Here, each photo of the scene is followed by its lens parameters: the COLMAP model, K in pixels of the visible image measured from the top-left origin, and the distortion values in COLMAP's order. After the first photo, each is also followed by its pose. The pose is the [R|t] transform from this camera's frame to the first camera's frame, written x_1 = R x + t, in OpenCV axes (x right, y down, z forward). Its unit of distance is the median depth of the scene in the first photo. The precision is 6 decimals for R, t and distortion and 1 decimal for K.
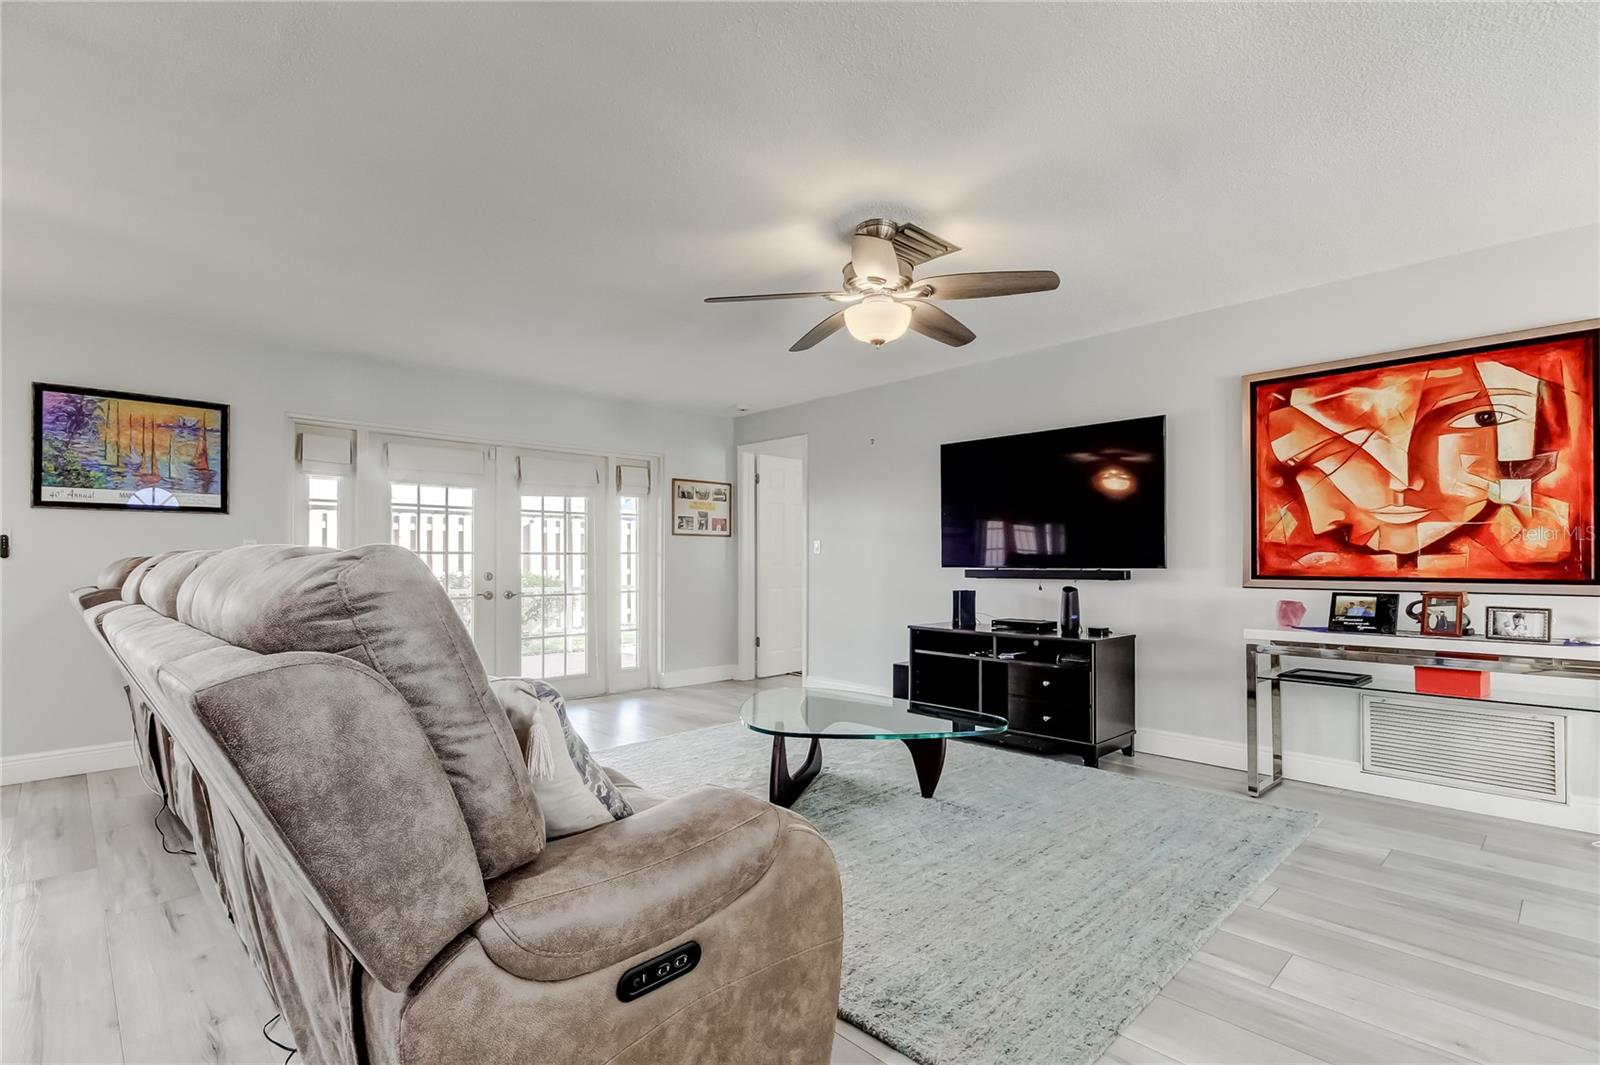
lens RADIAL K [[761.6, 0, 784.4], [0, 761.6, 552.2], [0, 0, 1]] dist [0.020411, 0.000772]
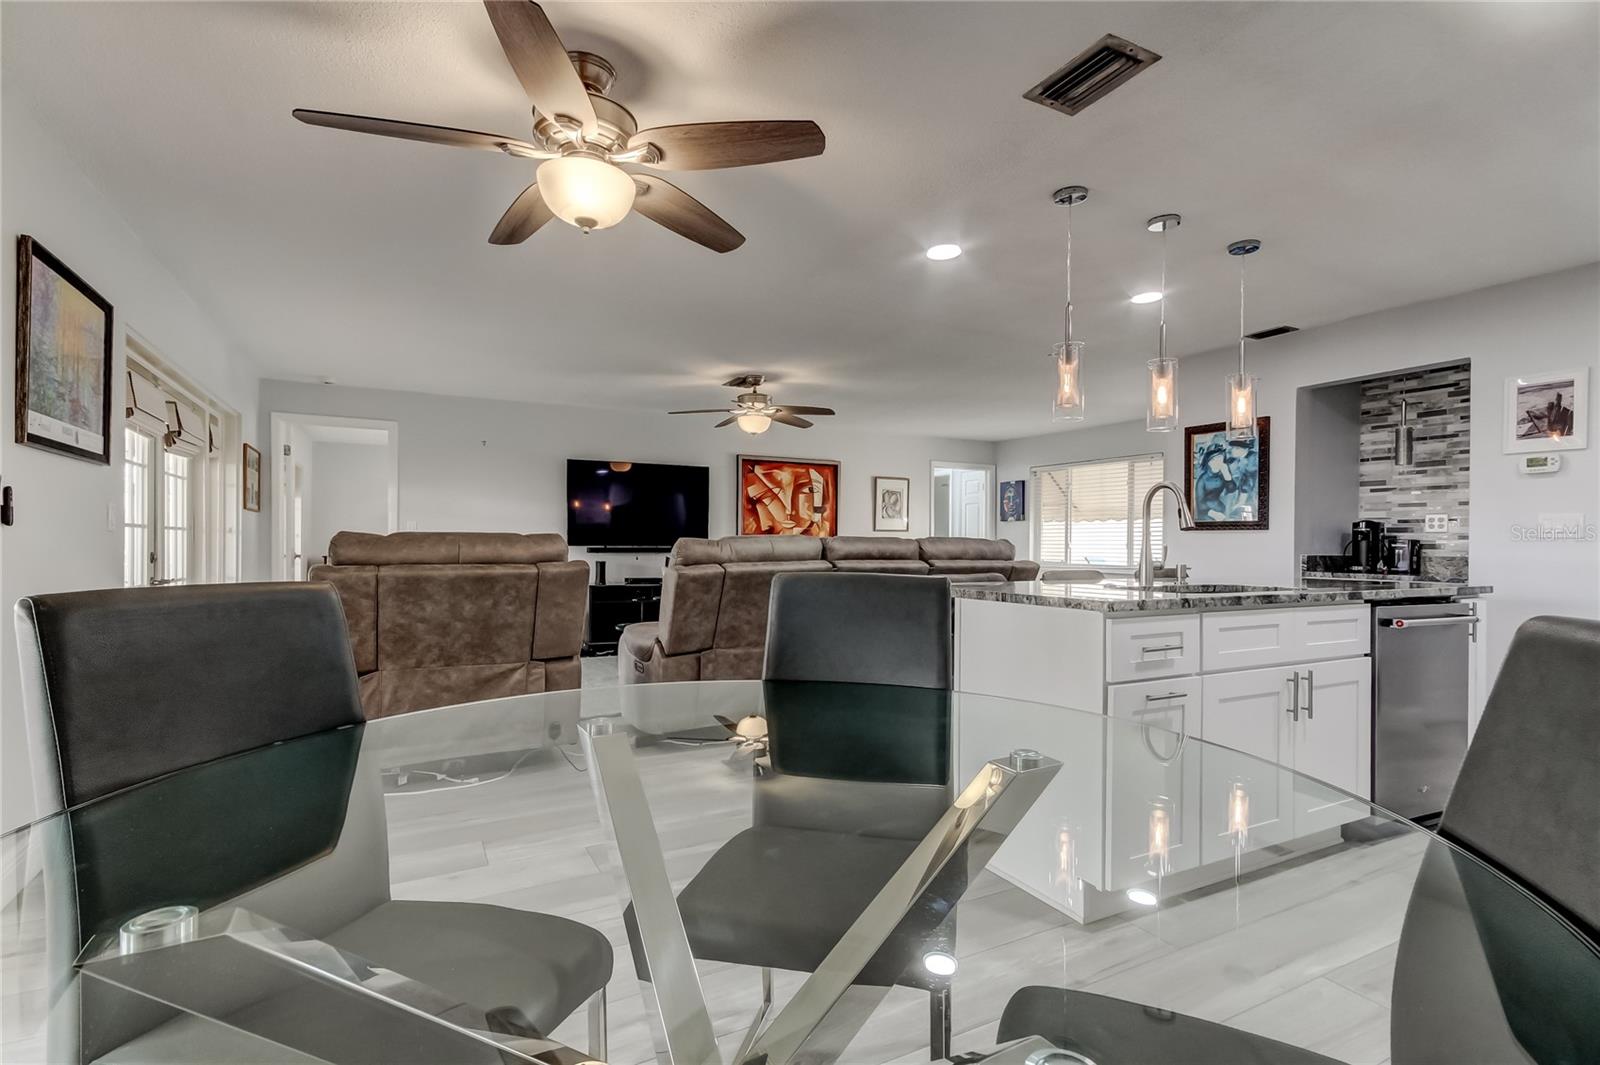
lens RADIAL K [[761.6, 0, 822.9], [0, 761.6, 537.9], [0, 0, 1]] dist [0.020411, 0.000772]
pose [[0.260359, 0.011225, 0.965447, -1.446389], [-0.018106, 0.999813, -0.006742, 0.009341], [-0.965342, -0.015725, 0.260514, 0.241190]]
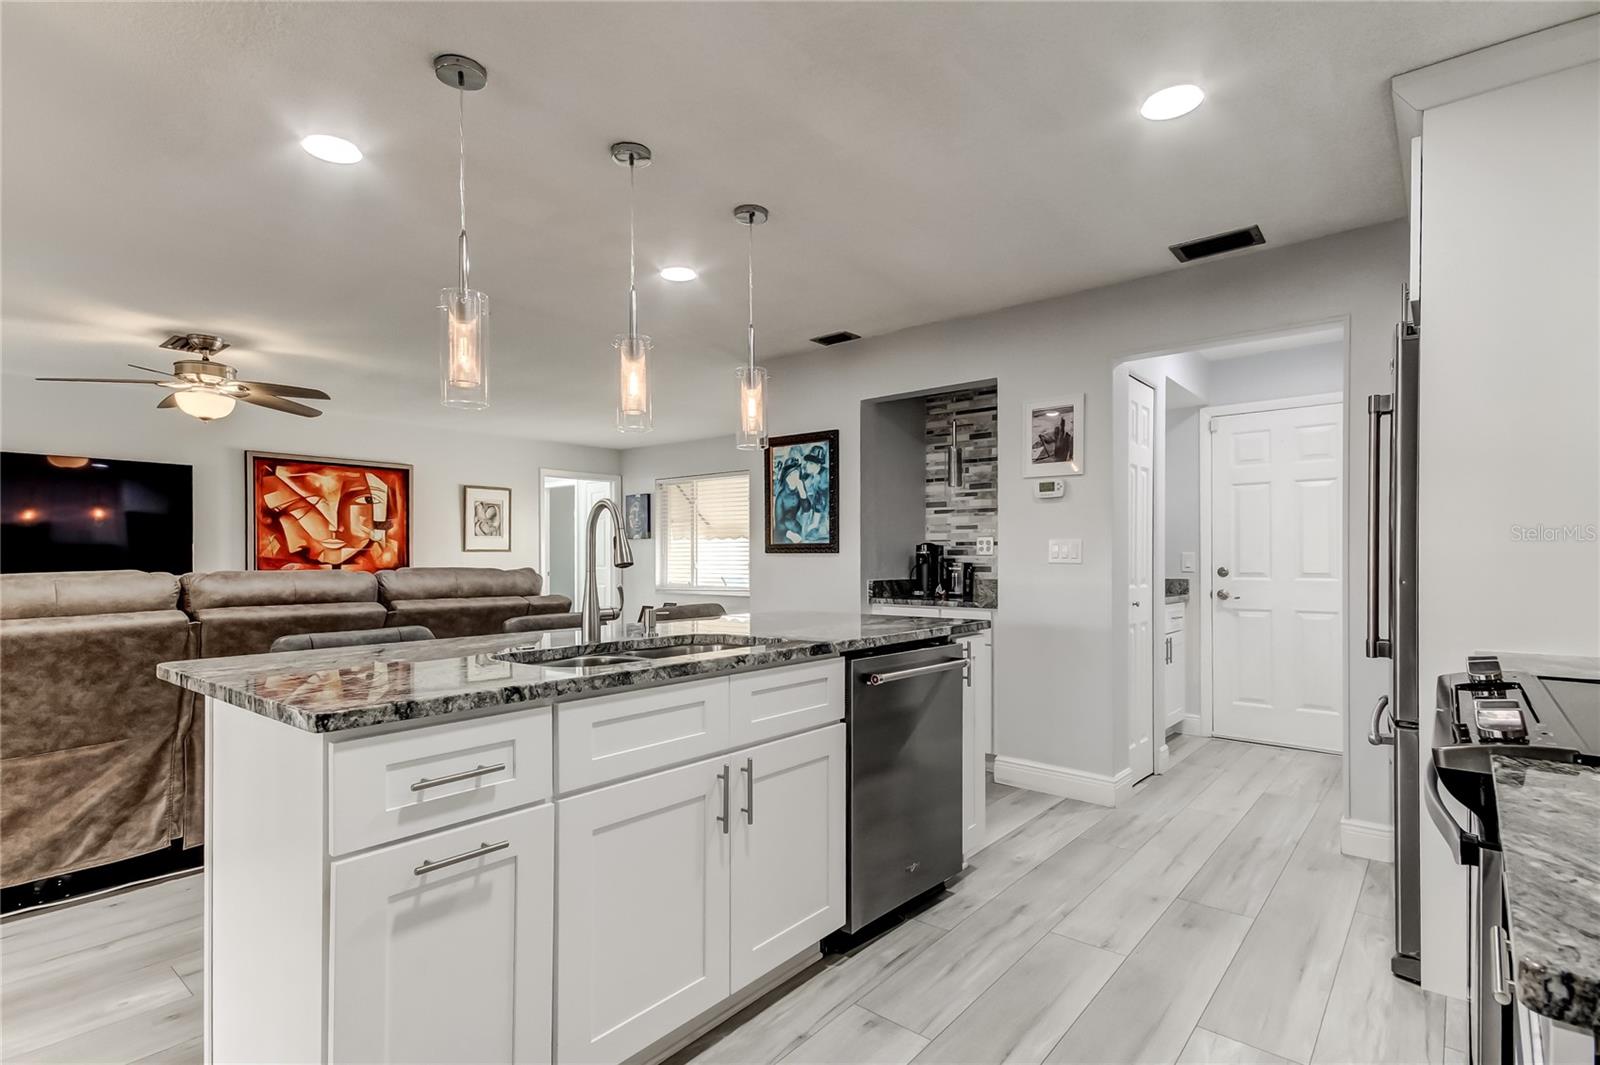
lens RADIAL K [[761.6, 0, 825.6], [0, 761.6, 555.2], [0, 0, 1]] dist [0.020411, 0.000772]
pose [[-0.122285, 0.005108, 0.992482, -1.180221], [-0.007029, 0.999957, -0.006013, -0.015819], [-0.992470, -0.007712, -0.122244, 0.015533]]
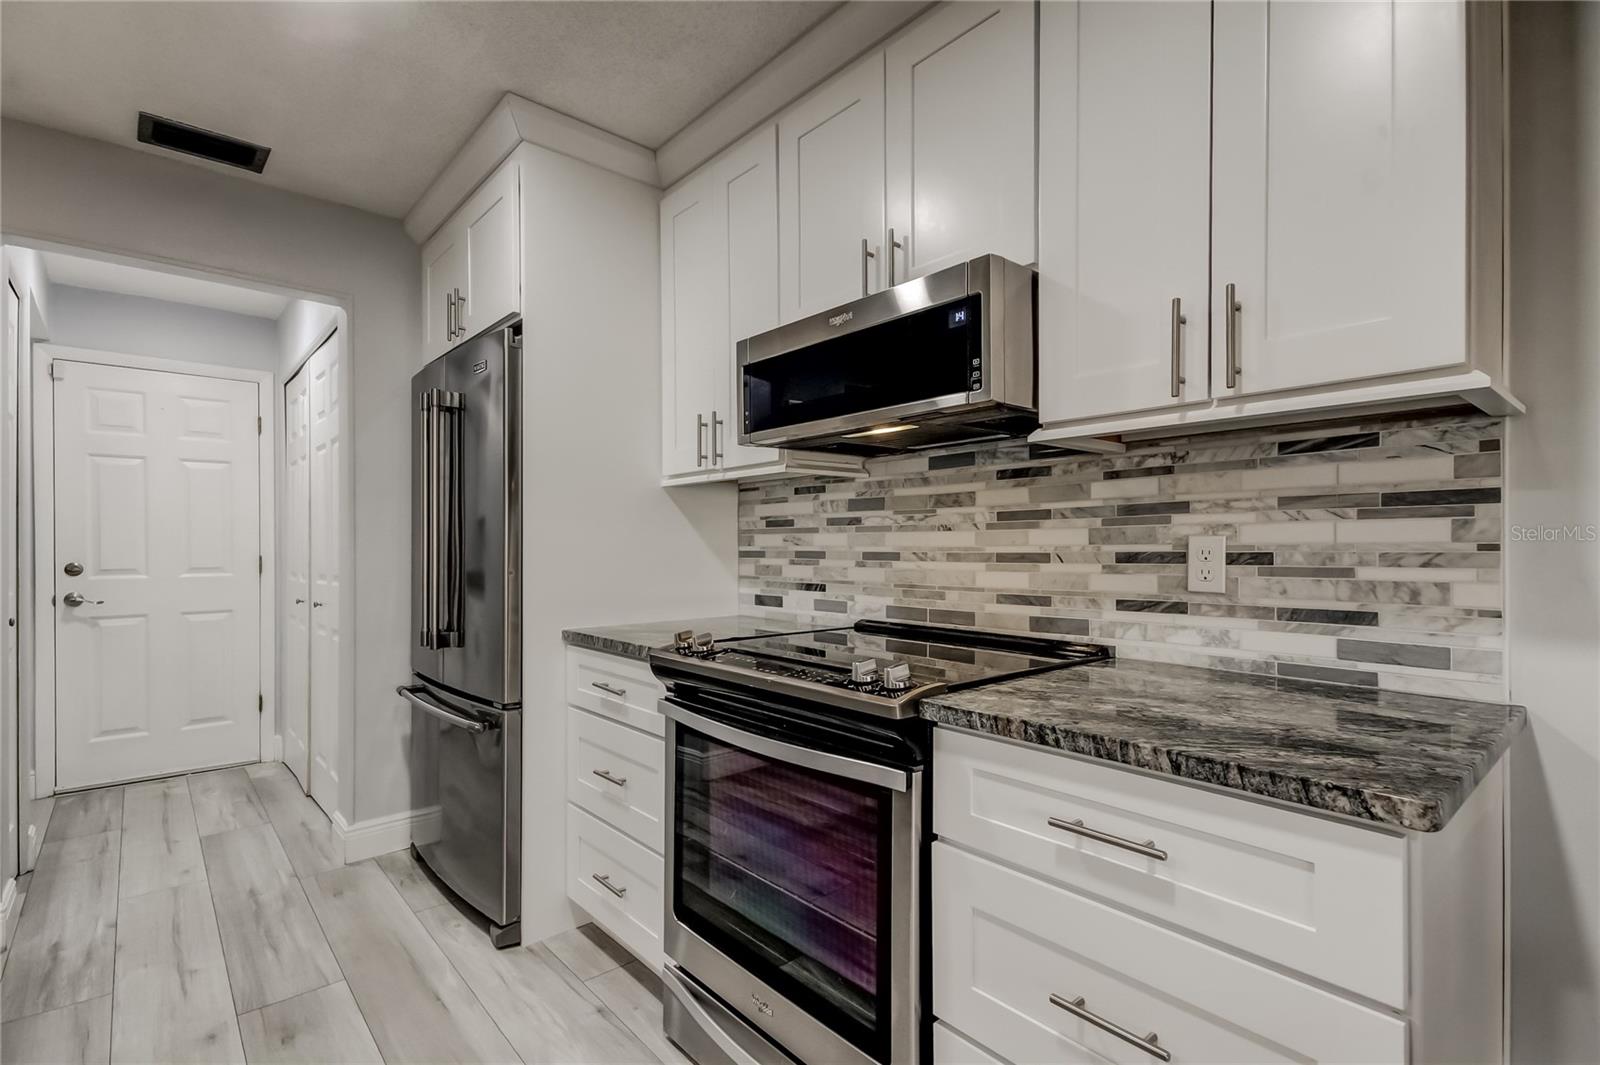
lens RADIAL K [[761.6, 0, 787.6], [0, 761.6, 544.1], [0, 0, 1]] dist [0.020411, 0.000772]
pose [[-0.998519, 0.004422, 0.054225, -0.926074], [0.003707, 0.999905, -0.013289, -0.015329], [-0.054279, -0.013069, -0.998440, 0.106133]]
